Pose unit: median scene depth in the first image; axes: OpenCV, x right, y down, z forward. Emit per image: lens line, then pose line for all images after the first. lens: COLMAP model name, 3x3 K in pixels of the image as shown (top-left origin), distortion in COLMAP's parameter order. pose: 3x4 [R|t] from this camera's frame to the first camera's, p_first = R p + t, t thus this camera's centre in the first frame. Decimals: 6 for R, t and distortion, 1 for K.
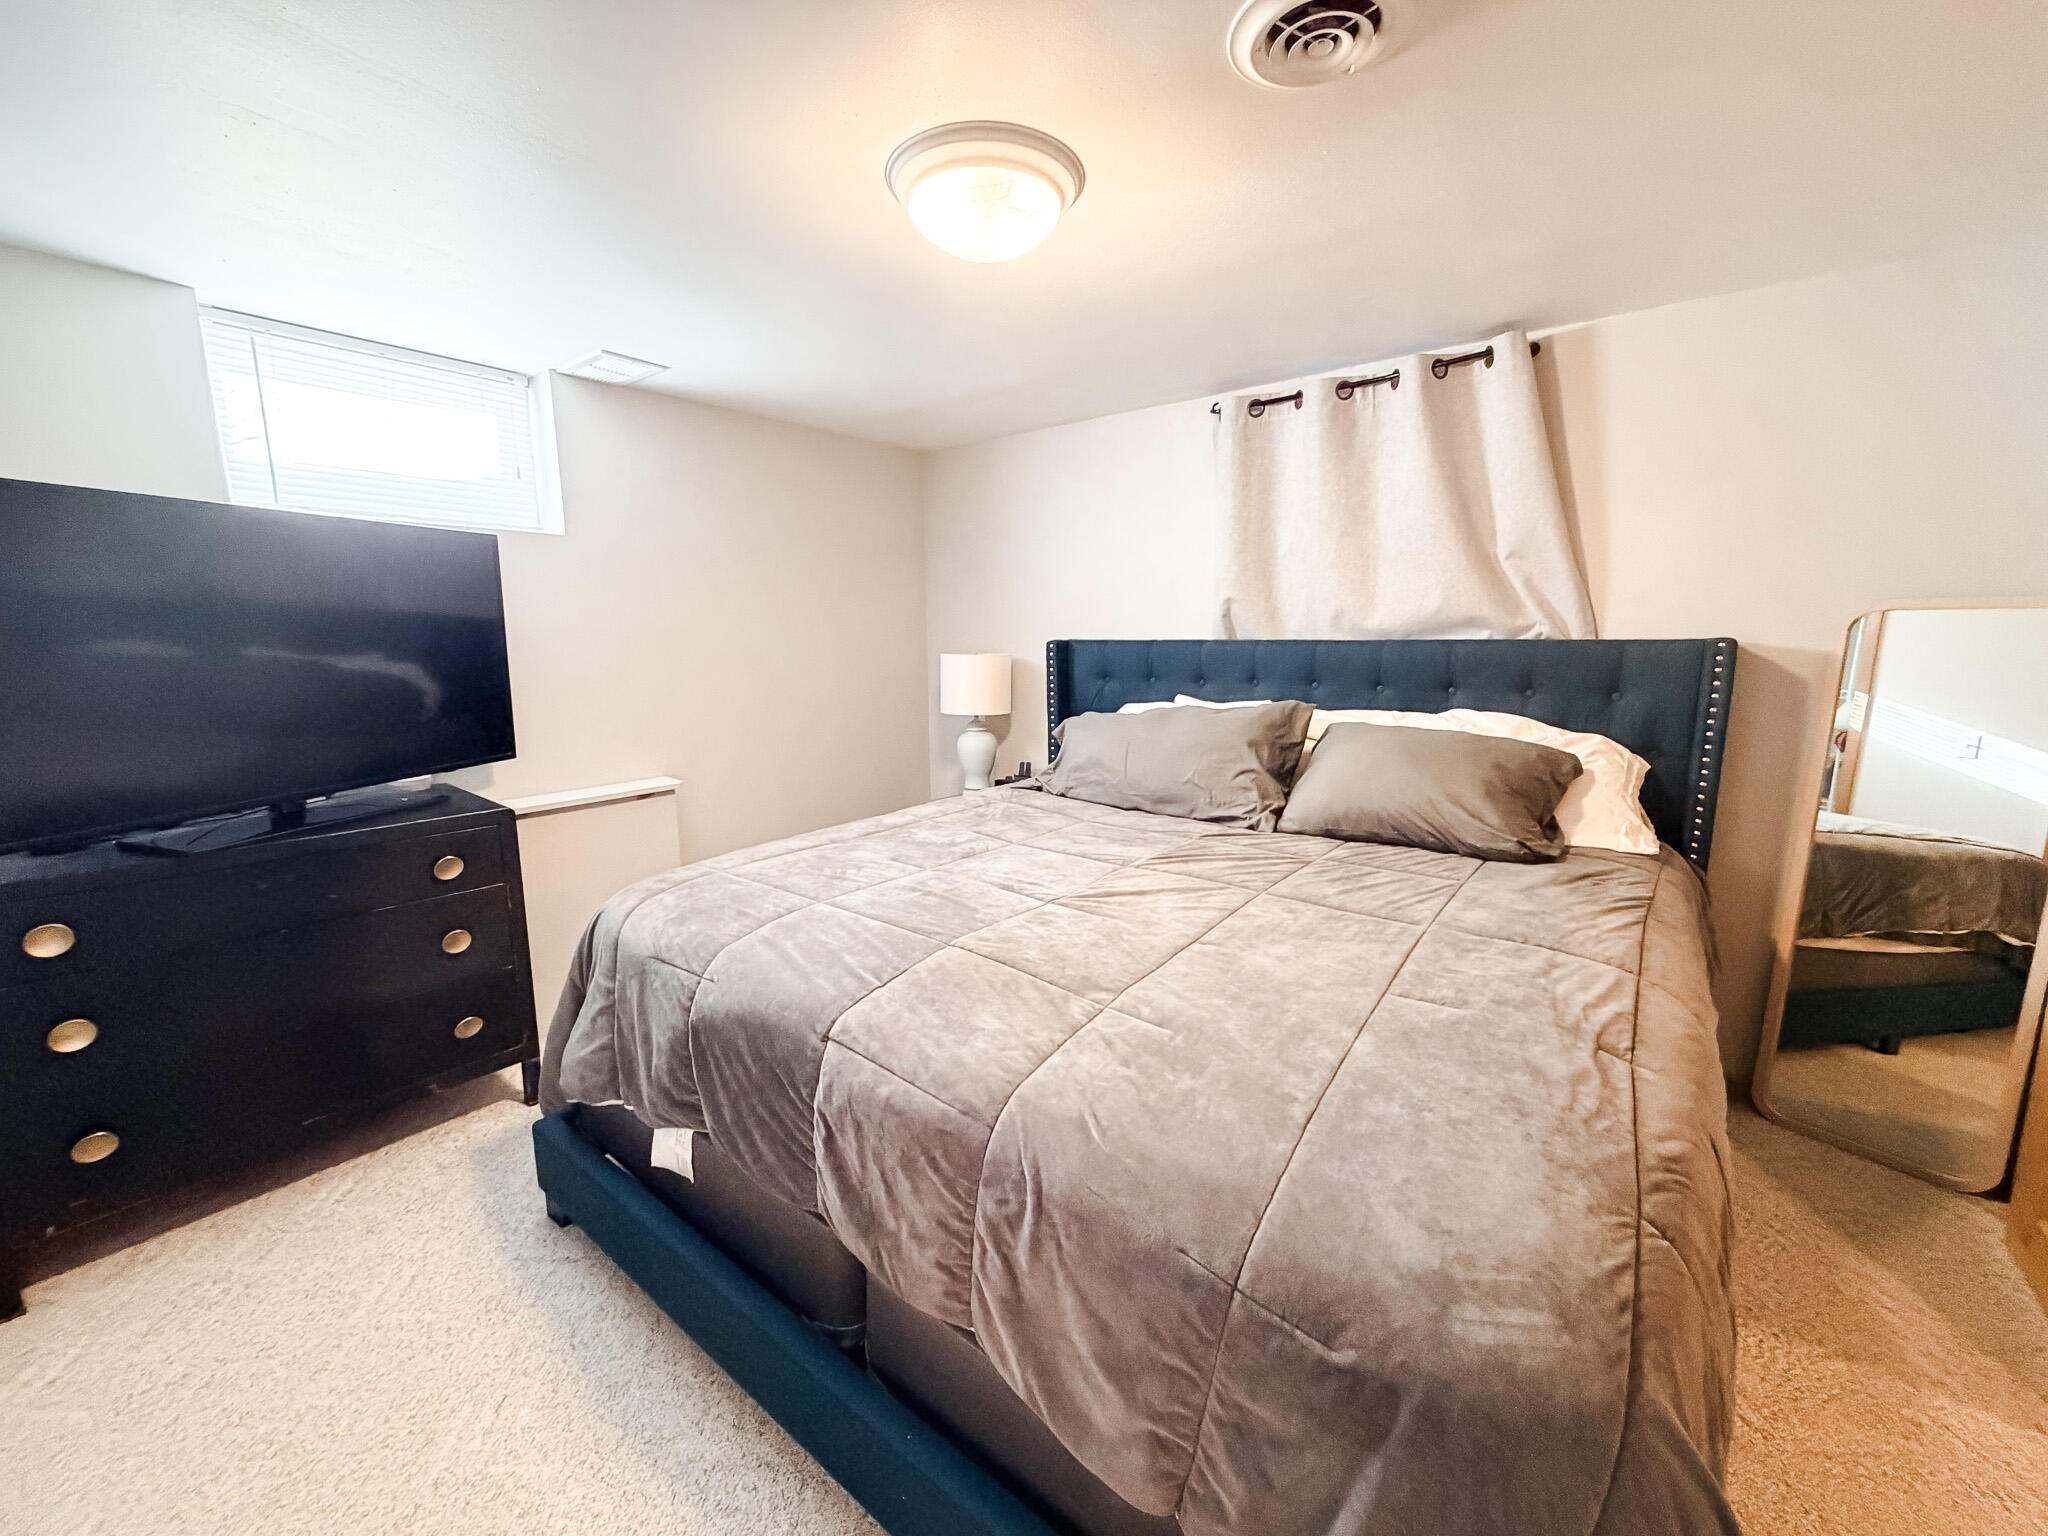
lens RADIAL K [[818.2, 0, 1020.4], [0, 818.2, 761.8], [0, 0, 1]] dist [0.000548, -0.000032]
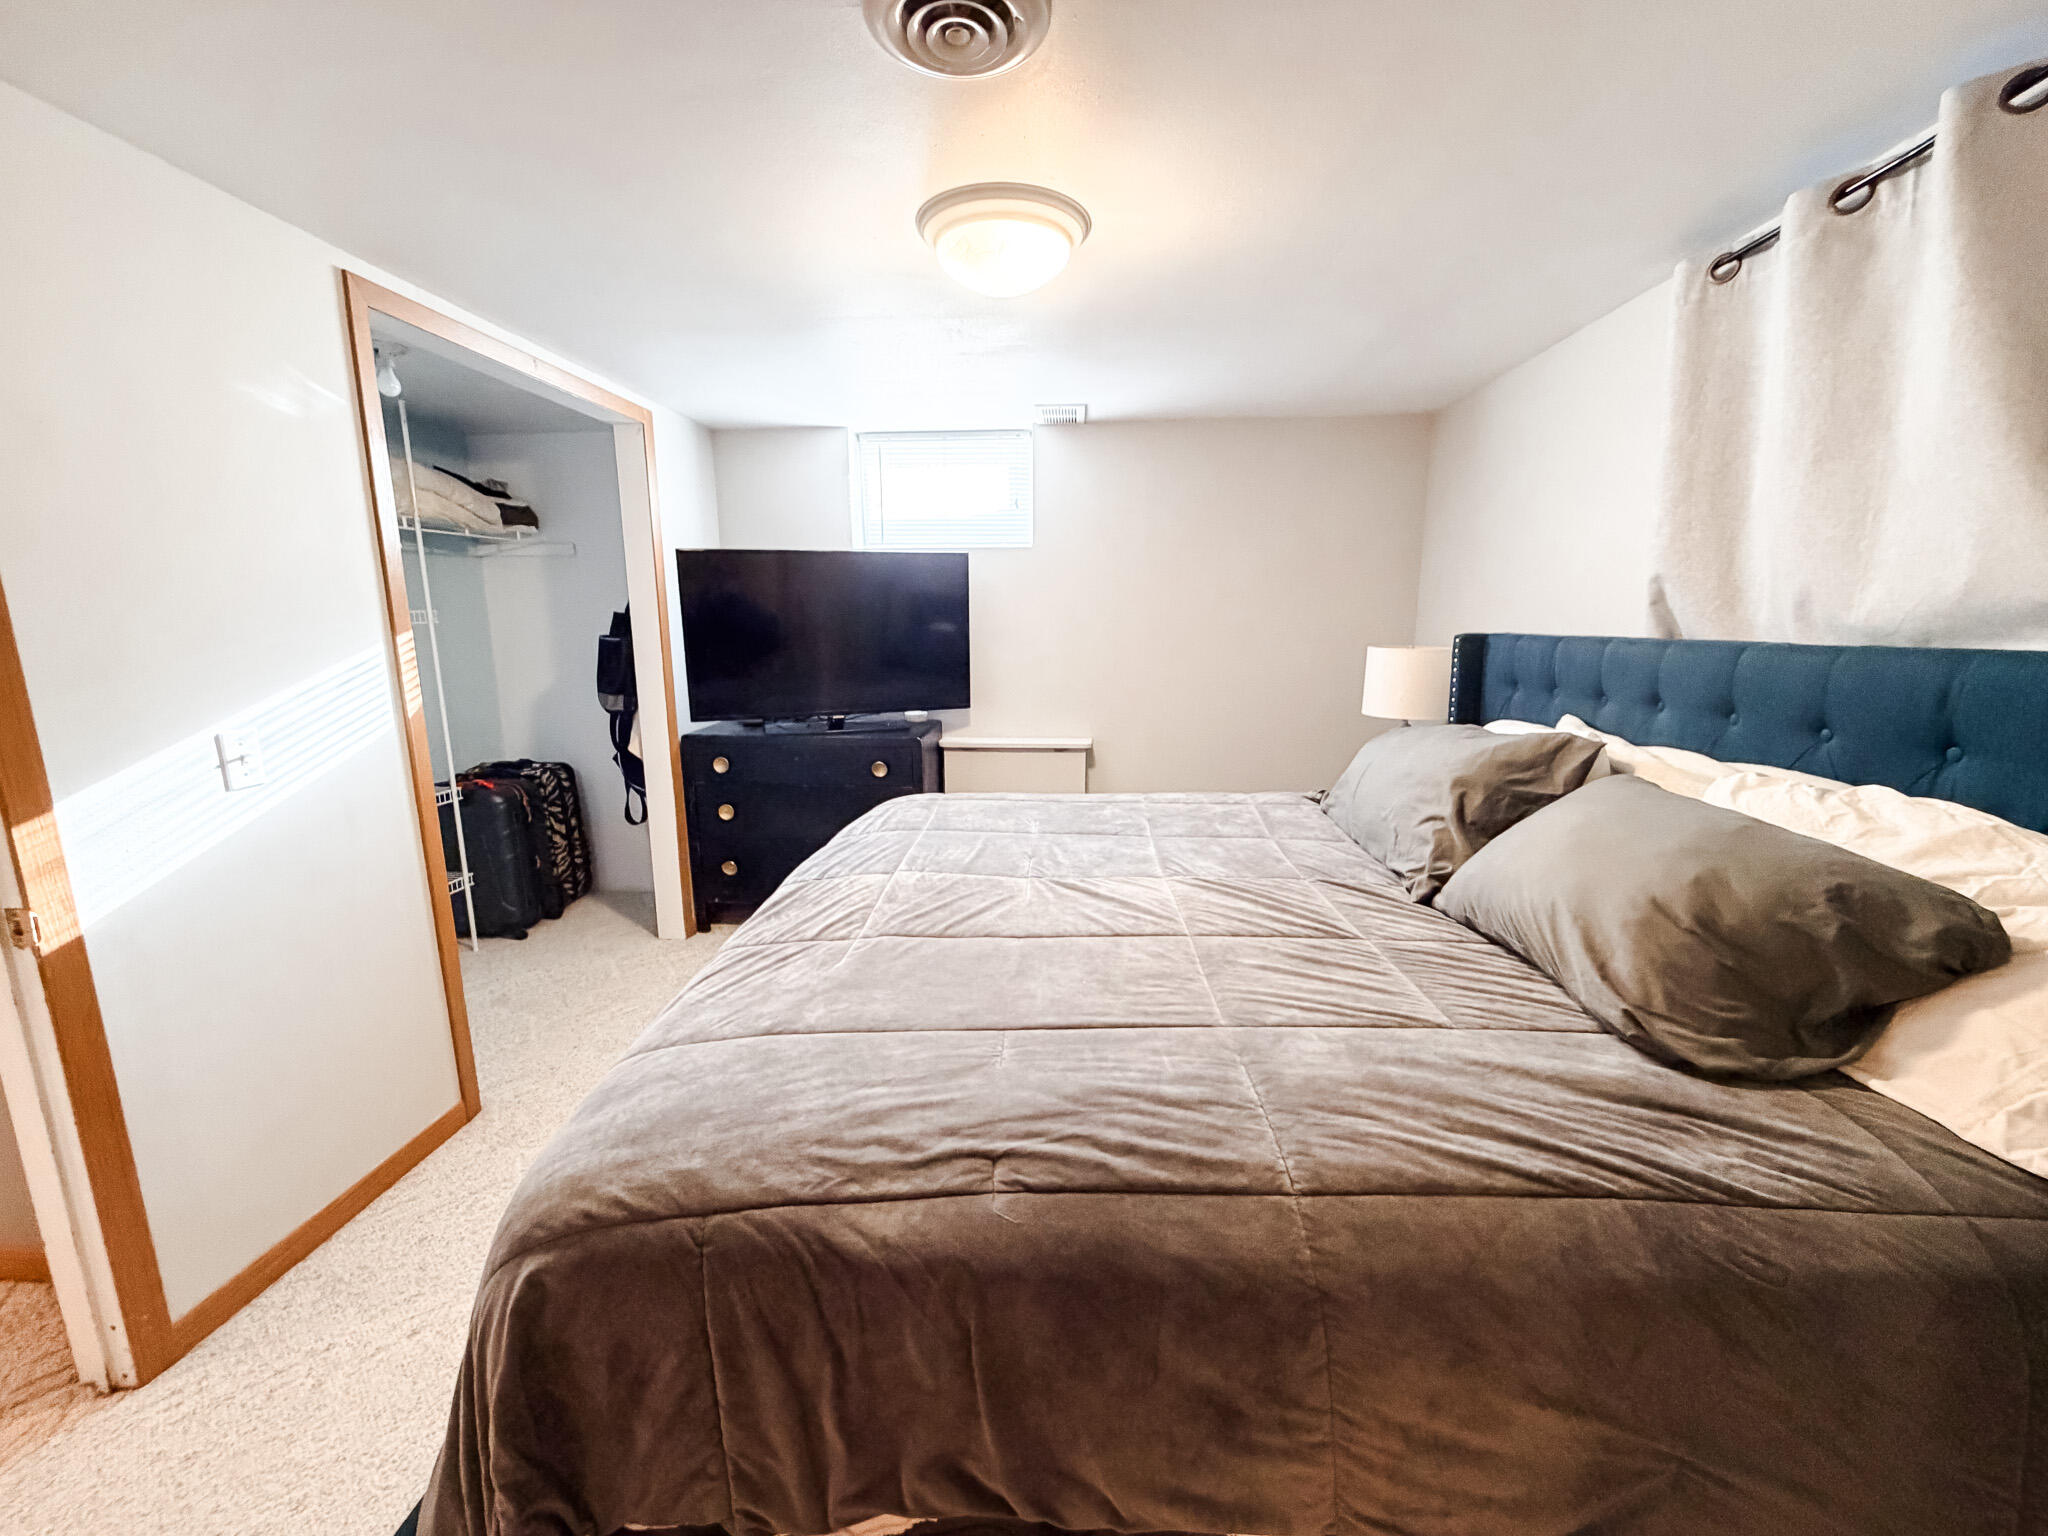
lens RADIAL K [[818.2, 0, 1026.5], [0, 818.2, 766.8], [0, 0, 1]] dist [0.000548, -0.000032]
pose [[0.568198, 0.153126, -0.808519, 0.739306], [-0.130726, 0.986854, 0.095031, -0.062998], [0.812441, 0.051698, 0.580746, 0.302675]]
